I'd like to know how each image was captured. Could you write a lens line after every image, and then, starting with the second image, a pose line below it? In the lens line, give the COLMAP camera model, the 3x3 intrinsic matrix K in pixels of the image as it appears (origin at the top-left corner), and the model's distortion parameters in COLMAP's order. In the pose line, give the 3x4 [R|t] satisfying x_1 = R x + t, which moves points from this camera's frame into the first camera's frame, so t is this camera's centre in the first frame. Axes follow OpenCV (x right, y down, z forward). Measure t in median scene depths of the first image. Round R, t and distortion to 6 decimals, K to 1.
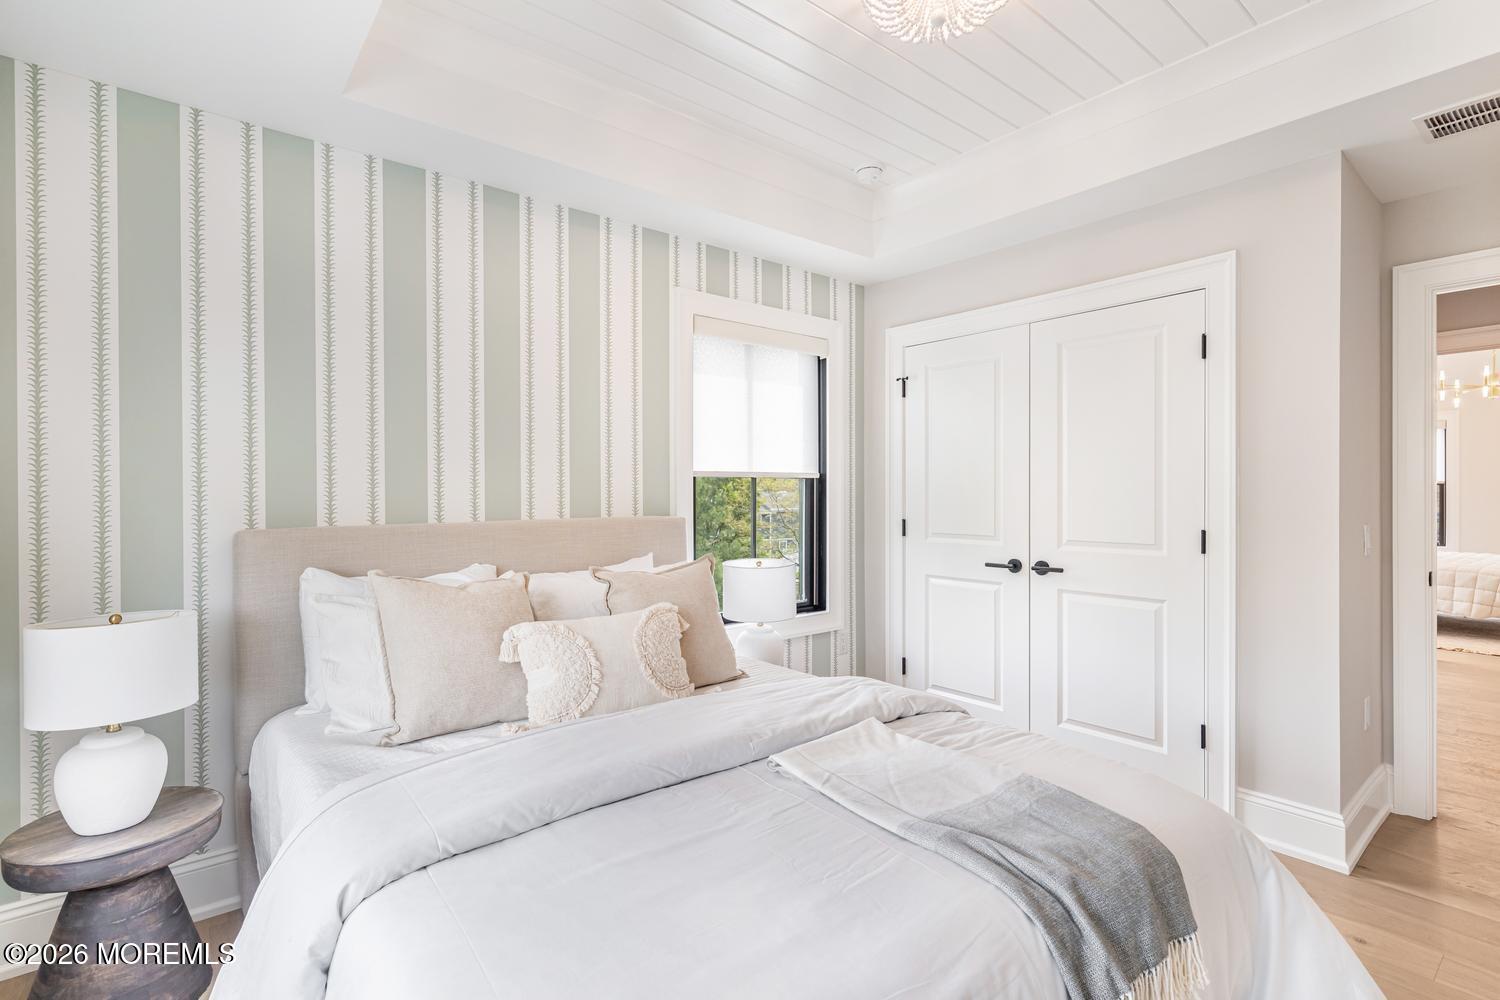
lens RADIAL K [[718.2, 0, 744.8], [0, 718.2, 495.3], [0, 0, 1]] dist [0.003292, 0.000850]
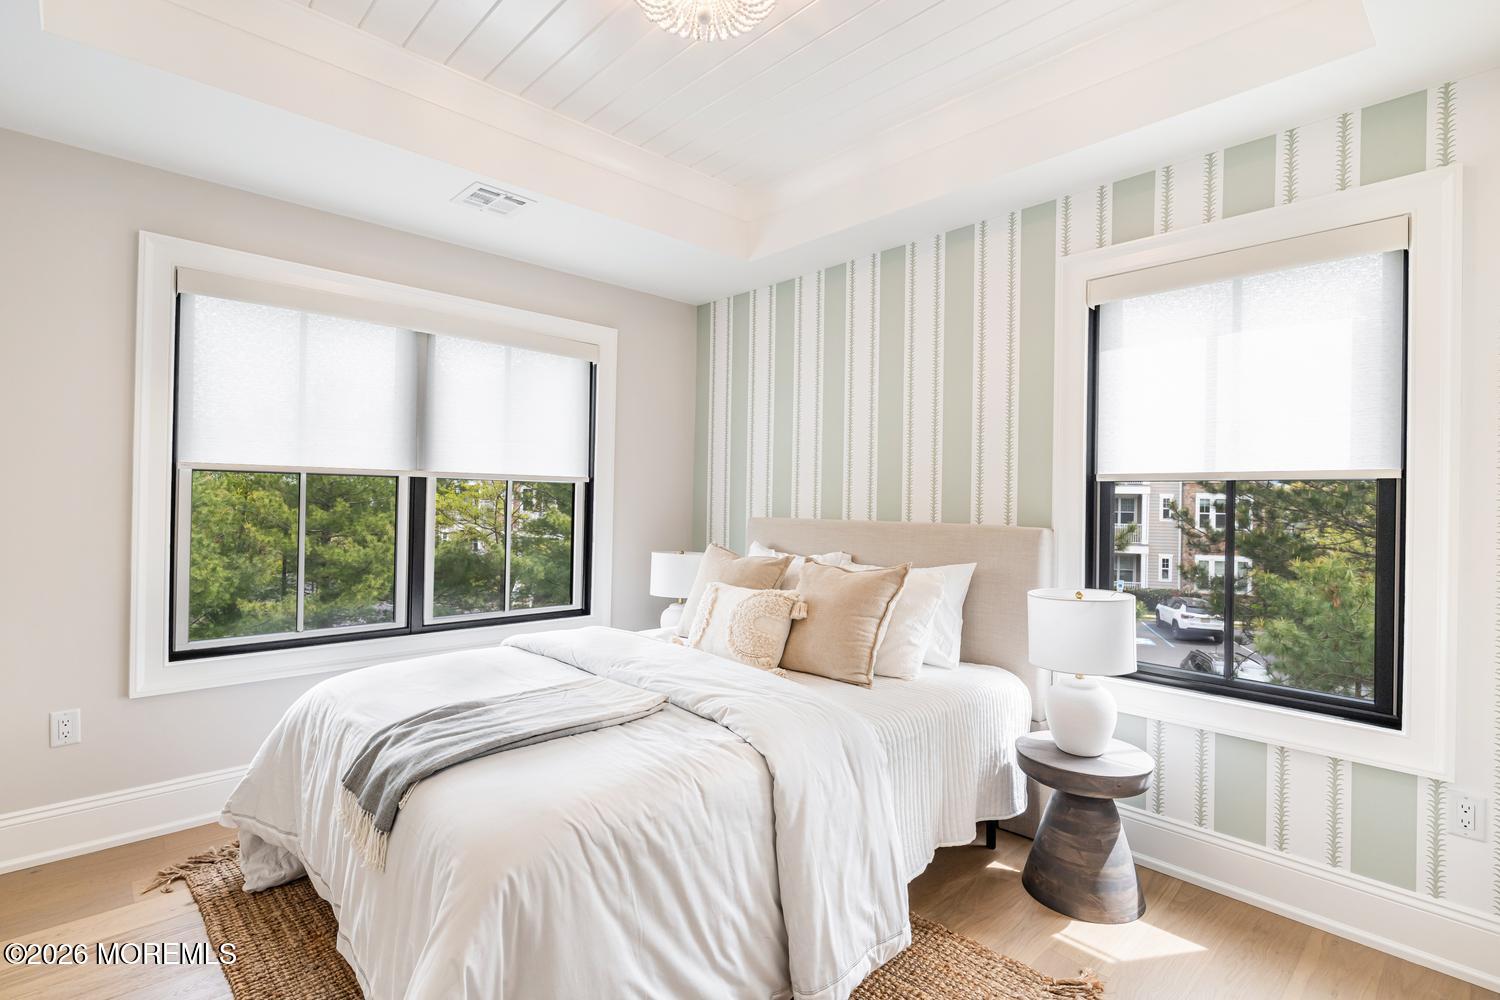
lens RADIAL K [[718.2, 0, 744.8], [0, 718.2, 495.3], [0, 0, 1]] dist [0.003292, 0.000850]
pose [[0.056966, 0.002053, -0.998374, 0.782702], [-0.018240, 0.999833, 0.001015, -0.004743], [0.998209, 0.018152, 0.056994, 0.628727]]
